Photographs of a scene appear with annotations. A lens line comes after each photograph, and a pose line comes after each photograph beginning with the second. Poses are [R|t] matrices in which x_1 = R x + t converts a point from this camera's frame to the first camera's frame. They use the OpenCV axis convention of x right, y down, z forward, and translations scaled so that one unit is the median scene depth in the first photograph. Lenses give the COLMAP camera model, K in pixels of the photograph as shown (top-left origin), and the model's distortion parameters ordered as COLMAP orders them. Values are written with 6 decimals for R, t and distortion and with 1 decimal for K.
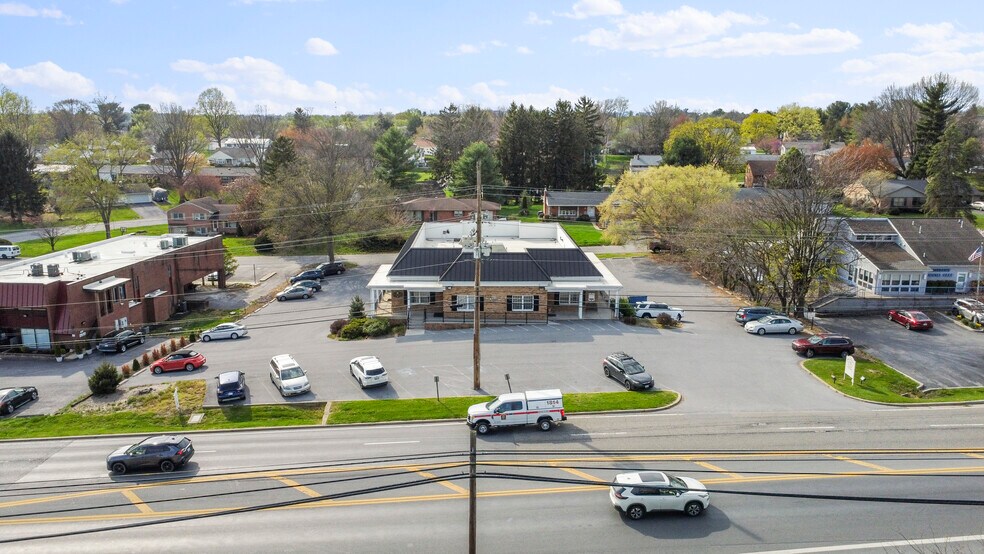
lens RADIAL K [[761.1, 0, 486.4], [0, 761.1, 274.6], [0, 0, 1]] dist [0.011416, 0.003211]
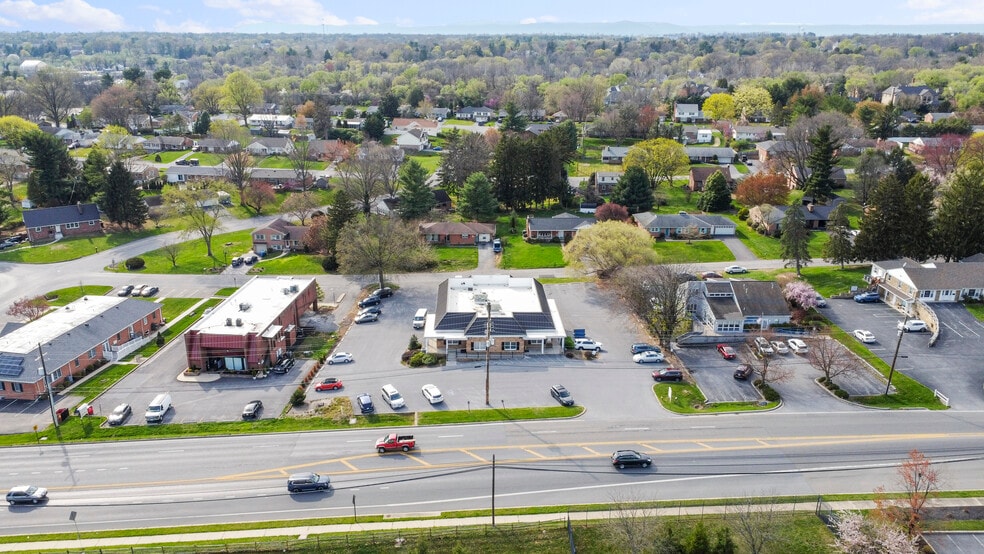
lens RADIAL K [[761.1, 0, 485.9], [0, 761.1, 278.1], [0, 0, 1]] dist [0.011416, 0.003211]
pose [[0.999921, -0.004734, 0.011602, -0.030401], [0.003366, 0.993343, 0.115142, -0.328058], [-0.012069, -0.115094, 0.993281, -0.767571]]
